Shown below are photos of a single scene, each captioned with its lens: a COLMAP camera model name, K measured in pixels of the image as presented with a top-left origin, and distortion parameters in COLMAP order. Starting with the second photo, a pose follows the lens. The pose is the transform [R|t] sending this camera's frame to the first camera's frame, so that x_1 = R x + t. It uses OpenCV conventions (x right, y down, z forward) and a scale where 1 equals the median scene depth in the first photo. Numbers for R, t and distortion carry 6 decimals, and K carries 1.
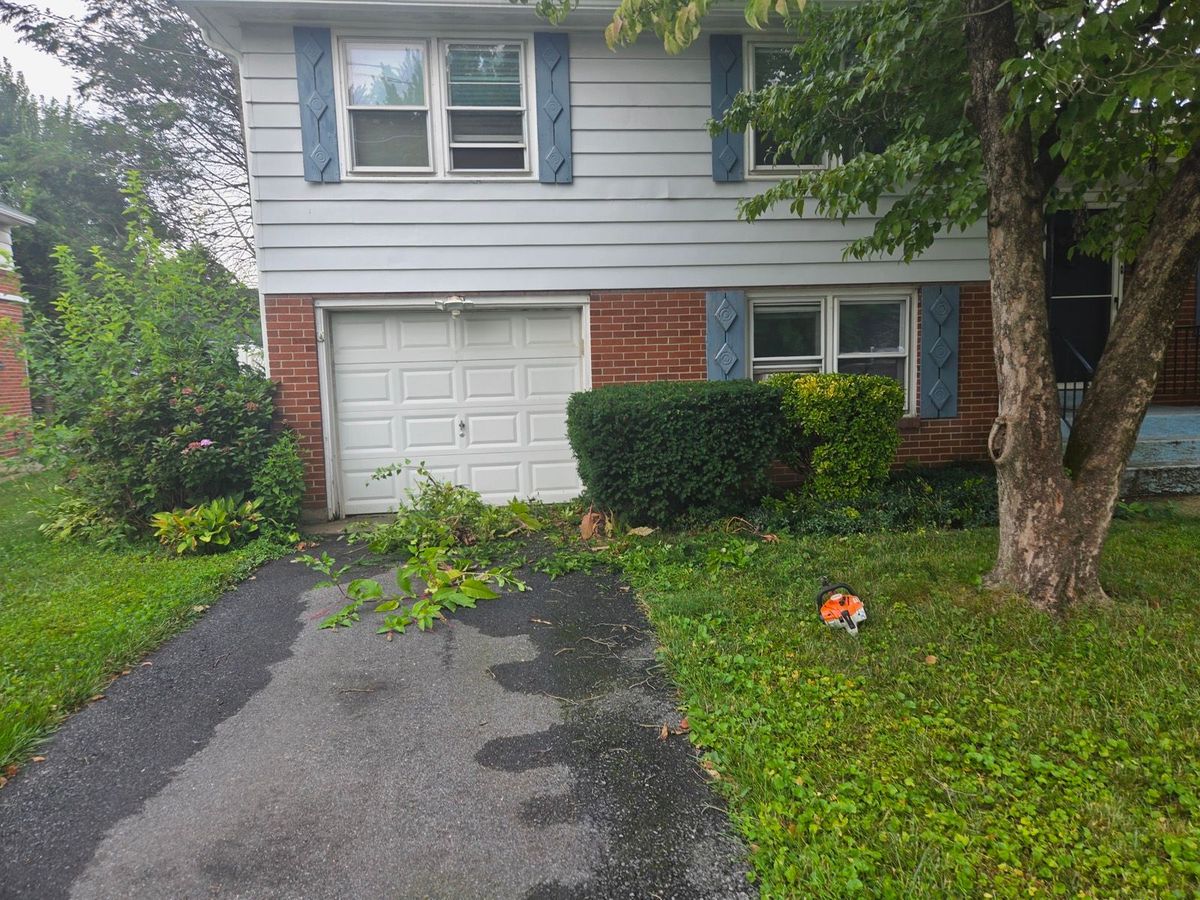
lens RADIAL K [[821.9, 0, 600.0], [0, 821.9, 450.0], [0, 0, 1]] dist [0.006214, -0.001559]
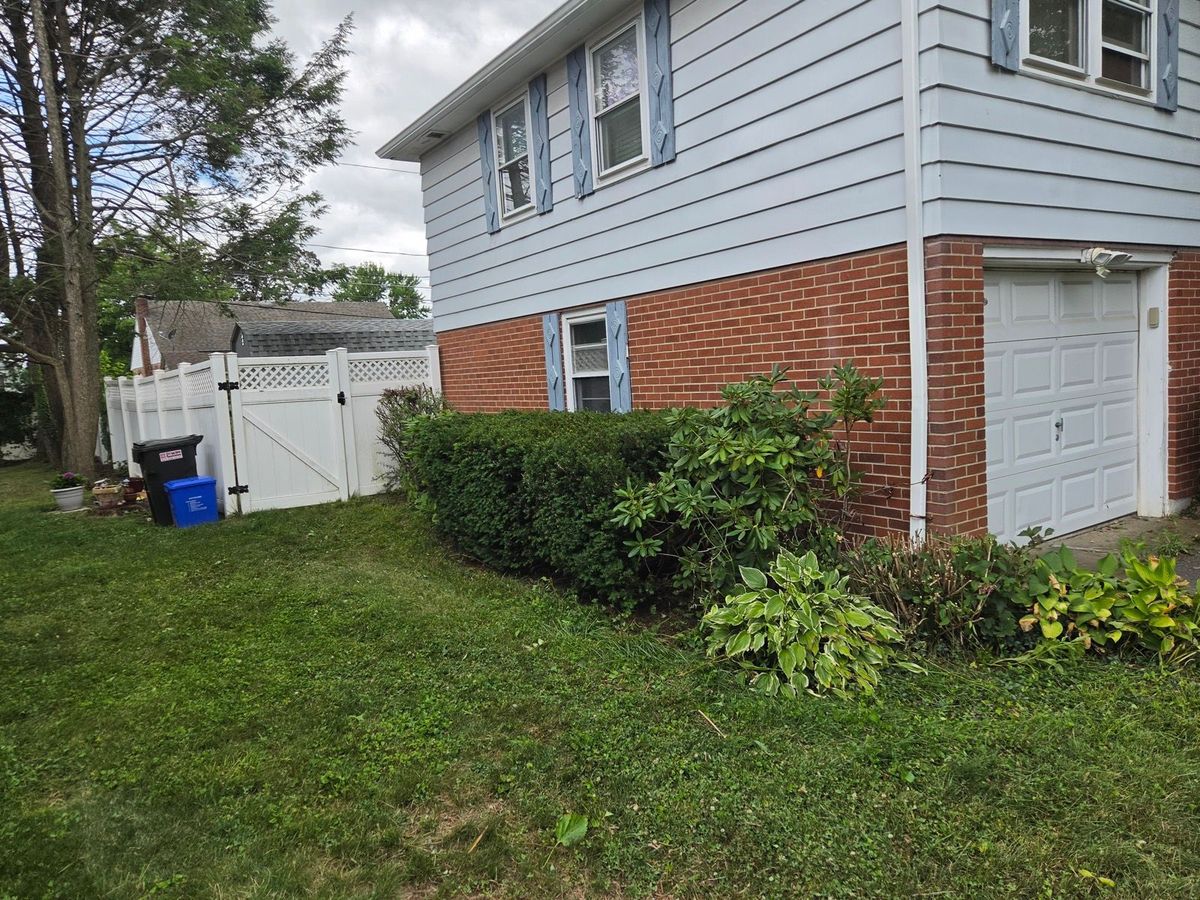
lens RADIAL K [[821.9, 0, 600.0], [0, 821.9, 450.0], [0, 0, 1]] dist [0.006214, -0.001559]
pose [[0.900866, -0.073829, 0.427773, -0.910134], [0.090379, 0.995736, -0.018479, -0.030730], [-0.424585, 0.055309, 0.903697, 0.527038]]
